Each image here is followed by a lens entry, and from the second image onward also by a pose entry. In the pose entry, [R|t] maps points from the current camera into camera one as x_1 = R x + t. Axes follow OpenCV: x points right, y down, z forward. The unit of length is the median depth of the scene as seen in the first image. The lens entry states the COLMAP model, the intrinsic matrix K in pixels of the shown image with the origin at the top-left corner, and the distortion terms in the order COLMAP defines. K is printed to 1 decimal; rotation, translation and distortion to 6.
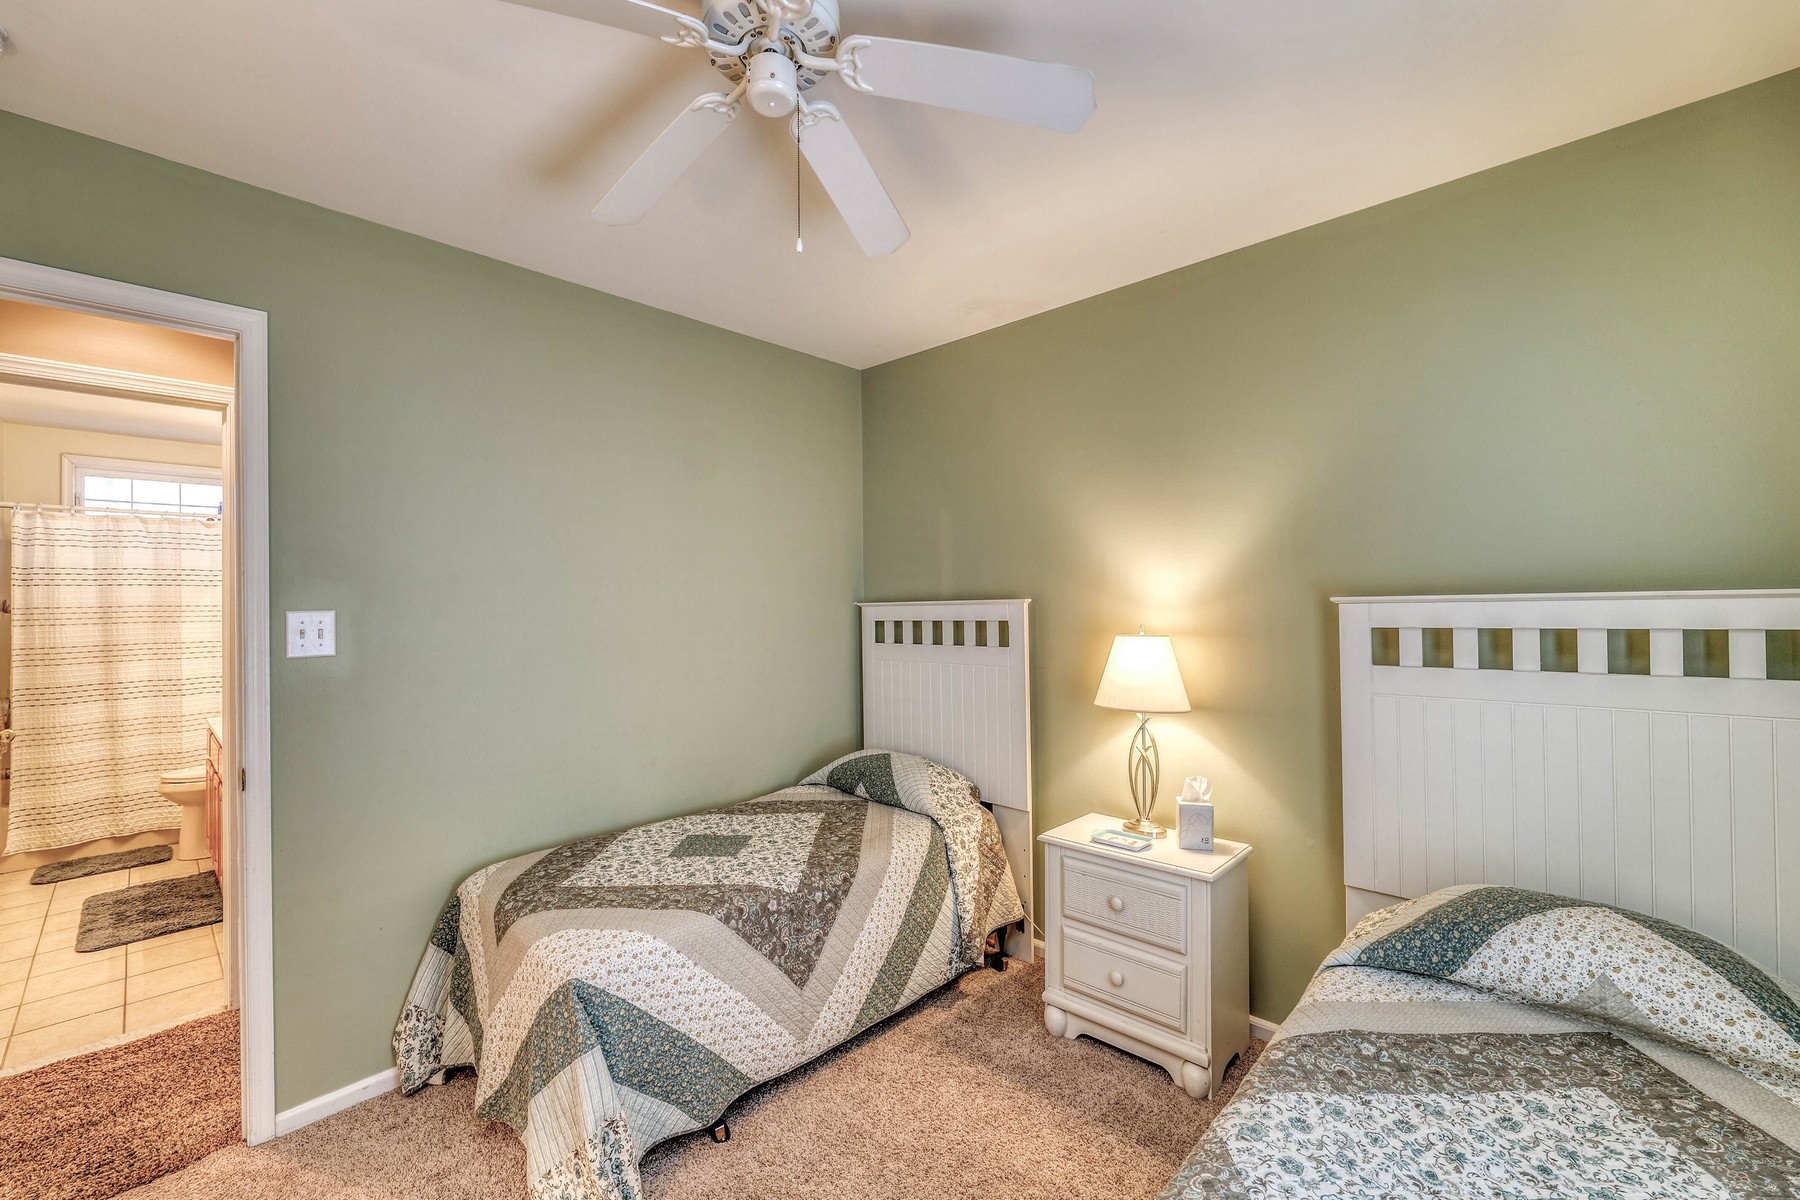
lens RADIAL K [[730.2, 0, 898.9], [0, 730.2, 601.3], [0, 0, 1]] dist [-0.013947, 0.001501]
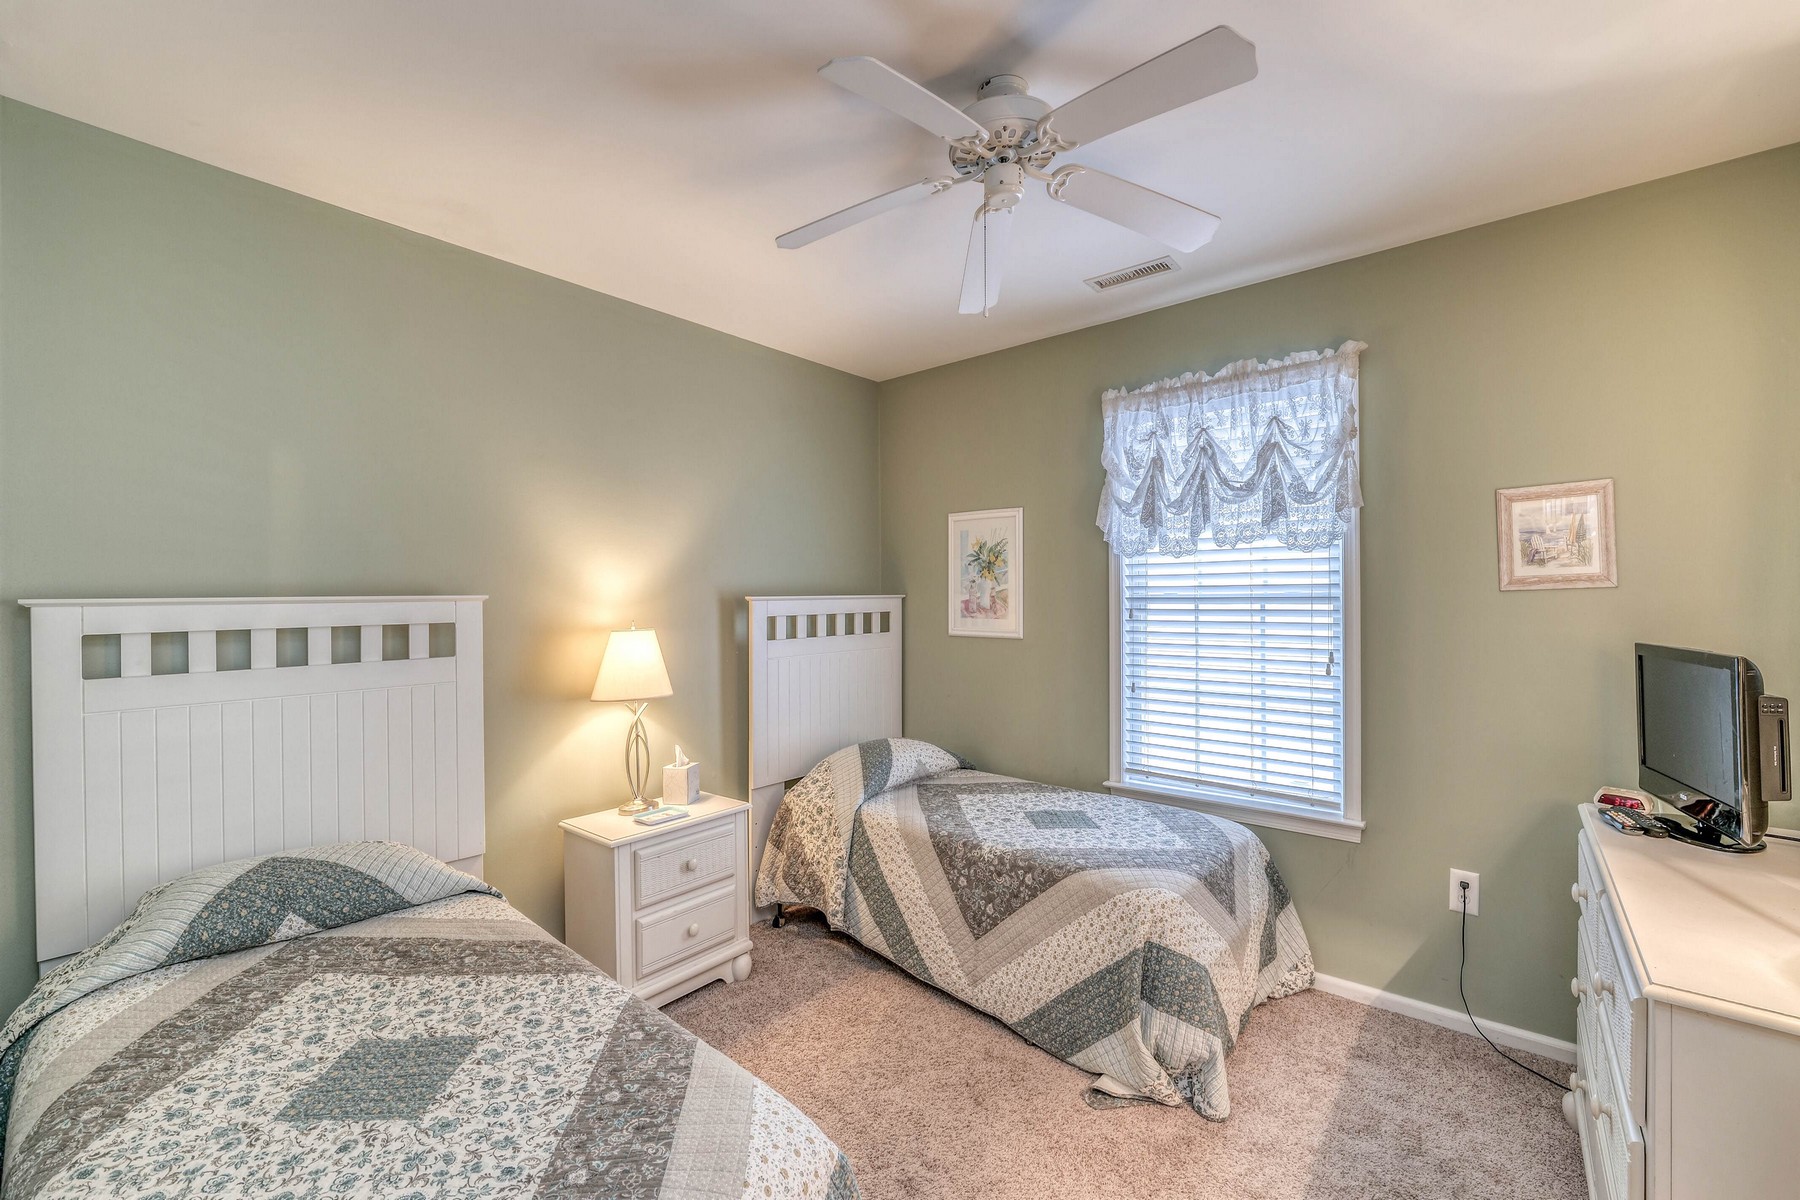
lens RADIAL K [[730.2, 0, 891.6], [0, 730.2, 591.4], [0, 0, 1]] dist [-0.013947, 0.001501]
pose [[-0.049991, 0.017788, 0.998591, -0.877371], [-0.000819, 0.999840, -0.017851, 0.008626], [-0.998749, -0.001711, -0.049968, 0.758486]]
